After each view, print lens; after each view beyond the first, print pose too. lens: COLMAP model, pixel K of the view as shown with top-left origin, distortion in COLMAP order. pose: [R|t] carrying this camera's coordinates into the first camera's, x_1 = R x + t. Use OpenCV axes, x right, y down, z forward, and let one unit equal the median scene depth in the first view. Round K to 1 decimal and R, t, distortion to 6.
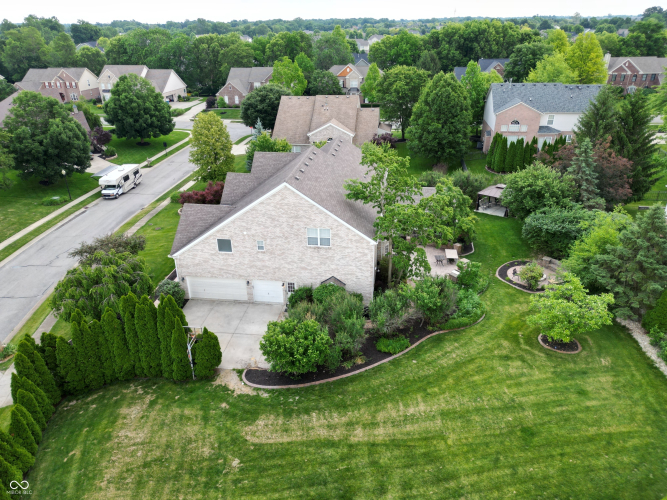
lens RADIAL K [[471.9, 0, 333.5], [0, 471.9, 250.0], [0, 0, 1]] dist [0.028354, -0.008161]
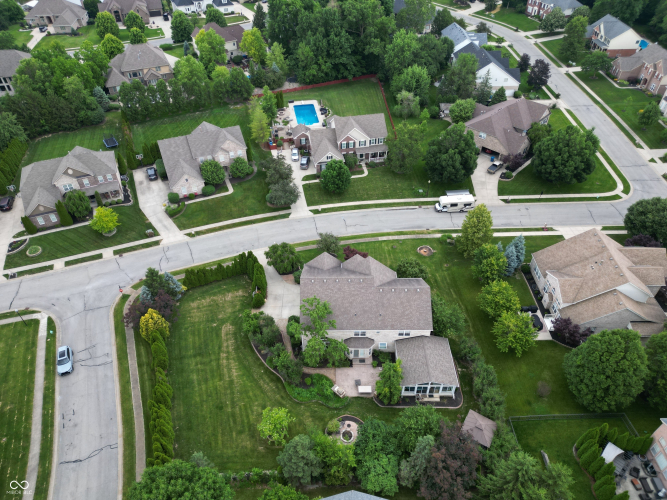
lens RADIAL K [[471.9, 0, 333.5], [0, 471.9, 250.0], [0, 0, 1]] dist [0.028354, -0.008161]
pose [[0.140355, 0.661809, -0.736416, 1.713996], [-0.408136, 0.716319, 0.565961, -1.826682], [0.902067, 0.221122, 0.370647, 0.380595]]
